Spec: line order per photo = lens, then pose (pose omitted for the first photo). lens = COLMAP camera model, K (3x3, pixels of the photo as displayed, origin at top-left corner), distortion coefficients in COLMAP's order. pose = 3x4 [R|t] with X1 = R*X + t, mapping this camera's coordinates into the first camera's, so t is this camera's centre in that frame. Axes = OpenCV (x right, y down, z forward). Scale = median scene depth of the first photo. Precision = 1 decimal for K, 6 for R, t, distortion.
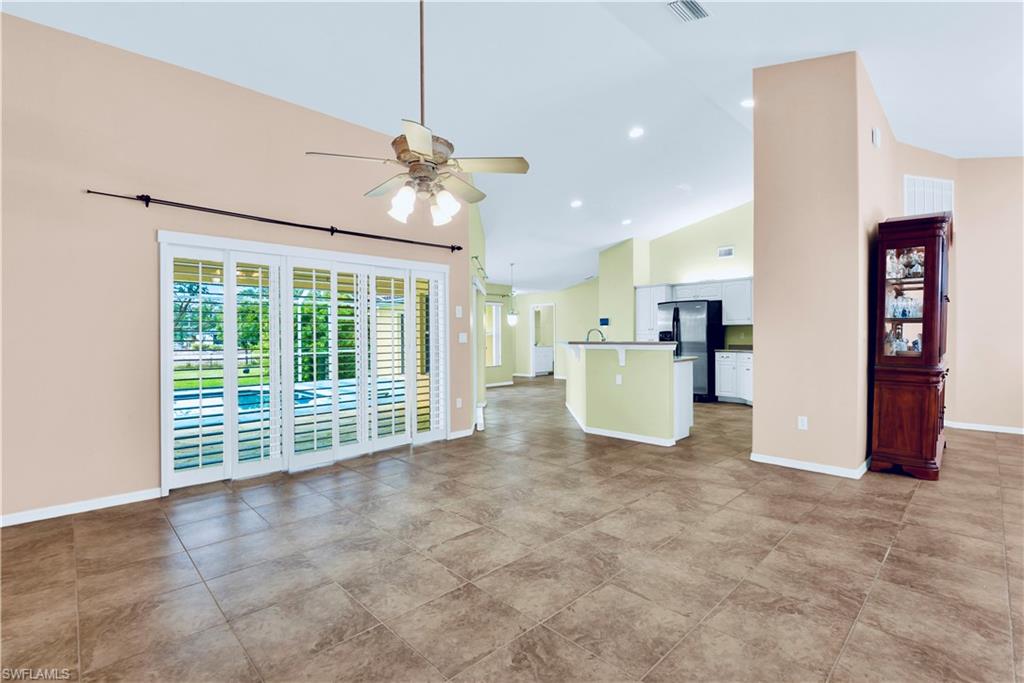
lens RADIAL K [[467.6, 0, 514.2], [0, 467.6, 346.3], [0, 0, 1]] dist [-0.000057, -0.002330]
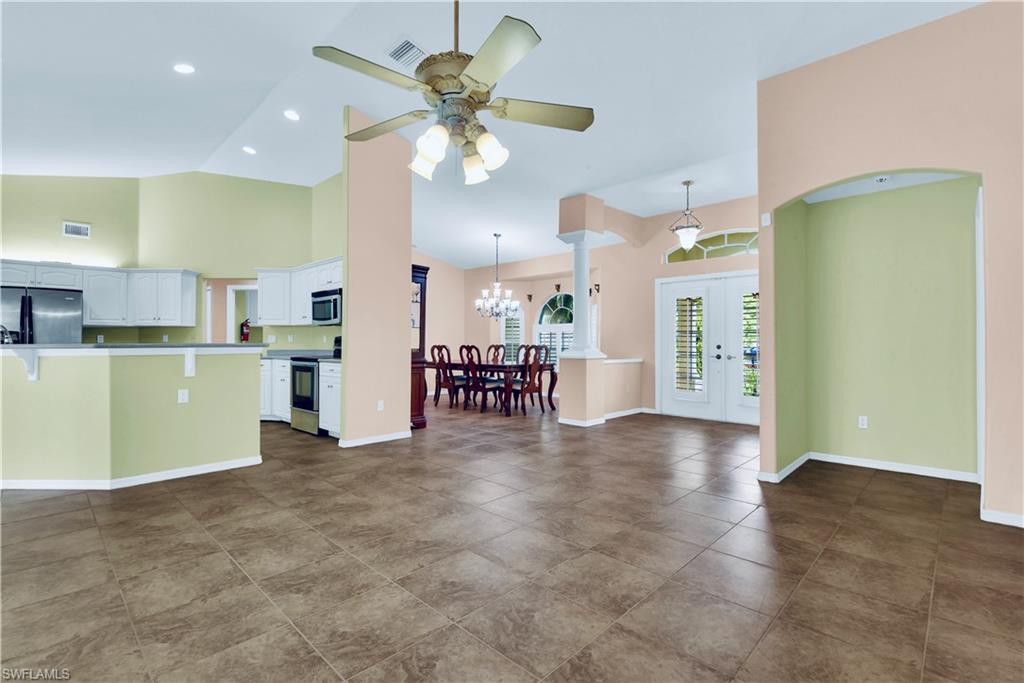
lens RADIAL K [[467.6, 0, 508.9], [0, 467.6, 338.3], [0, 0, 1]] dist [-0.000057, -0.002330]
pose [[-0.023805, 0.013840, 0.999621, -1.001404], [0.022532, 0.999658, -0.013304, 0.004289], [-0.999463, 0.022206, -0.024109, 0.984291]]
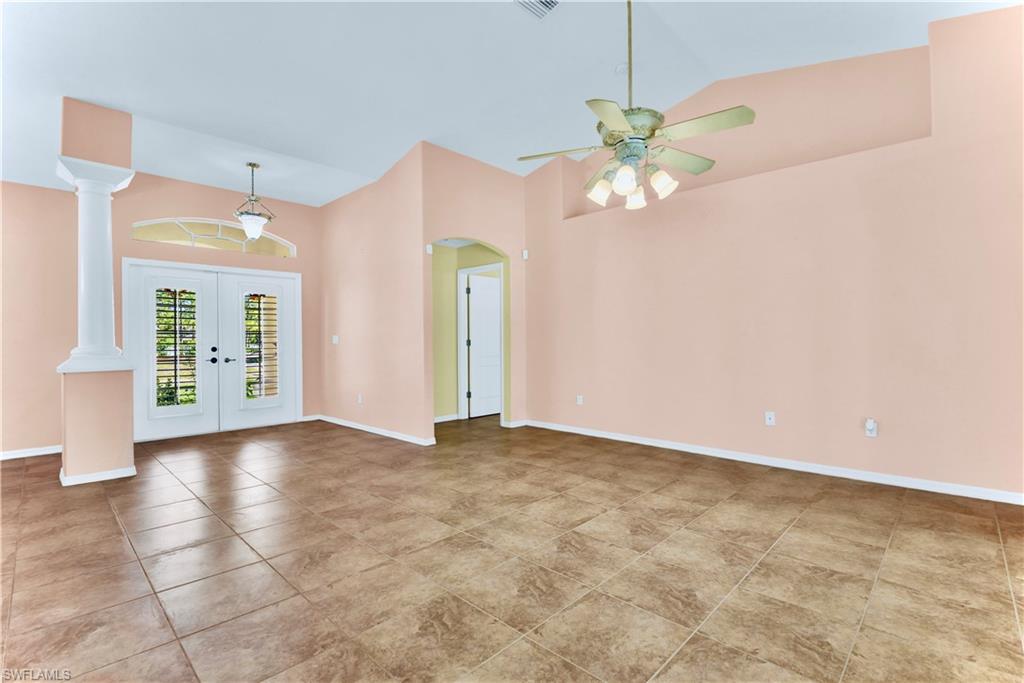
lens RADIAL K [[467.6, 0, 514.6], [0, 467.6, 345.5], [0, 0, 1]] dist [-0.000057, -0.002330]
pose [[-0.999265, 0.017609, -0.034037, 0.076028], [0.016531, 0.999360, 0.031711, -0.020538], [0.034573, 0.031125, -0.998917, 2.034259]]
